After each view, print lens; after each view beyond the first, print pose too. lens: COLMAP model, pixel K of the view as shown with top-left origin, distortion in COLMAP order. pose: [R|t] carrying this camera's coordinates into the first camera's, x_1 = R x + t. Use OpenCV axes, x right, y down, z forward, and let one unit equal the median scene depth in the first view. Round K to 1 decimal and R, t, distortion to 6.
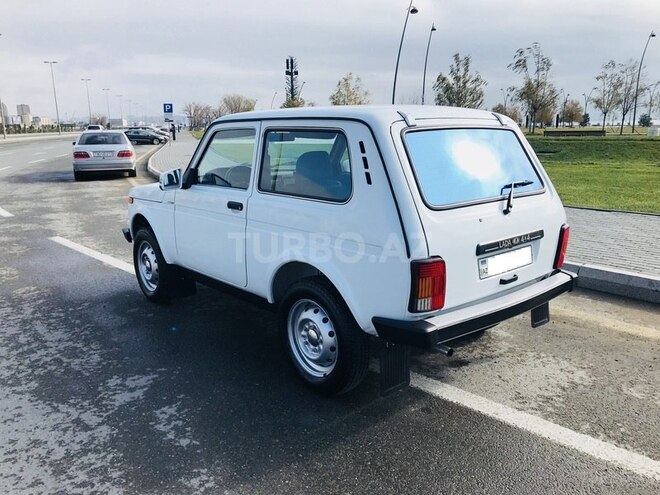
lens RADIAL K [[540.6, 0, 330.0], [0, 540.6, 247.5], [0, 0, 1]] dist [0.010854, 0.002294]
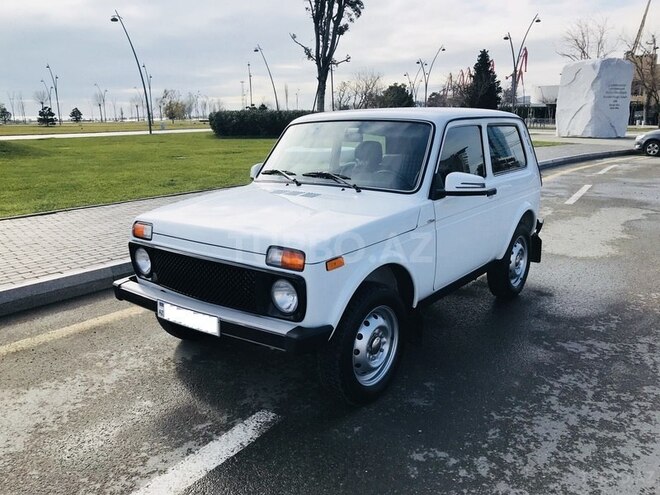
lens RADIAL K [[540.0, 0, 328.5], [0, 540.0, 245.3], [0, 0, 1]] dist [0.012421, 0.006705]
pose [[-0.185293, -0.214507, 0.958985, -1.209453], [0.225286, 0.940620, 0.253928, -0.332844], [-0.956511, 0.263097, -0.125965, 1.471076]]
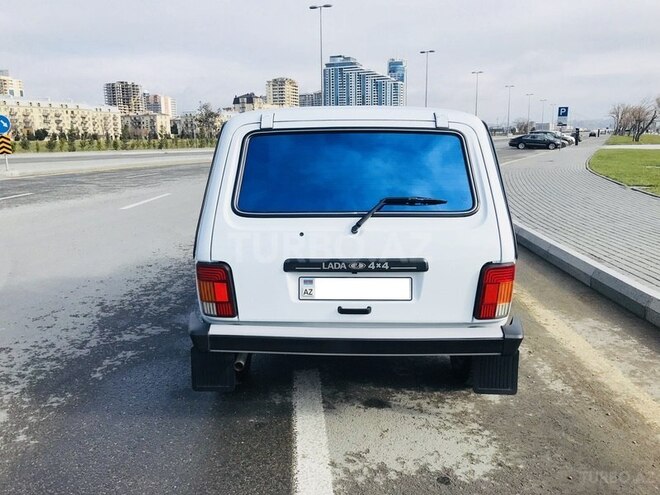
lens RADIAL K [[540.0, 0, 328.5], [0, 540.0, 245.3], [0, 0, 1]] dist [0.012421, 0.006705]
pose [[0.739459, 0.137181, -0.659077, 0.704259], [-0.144918, 0.988502, 0.043156, -0.059728], [0.657419, 0.063599, 0.750837, 0.283106]]
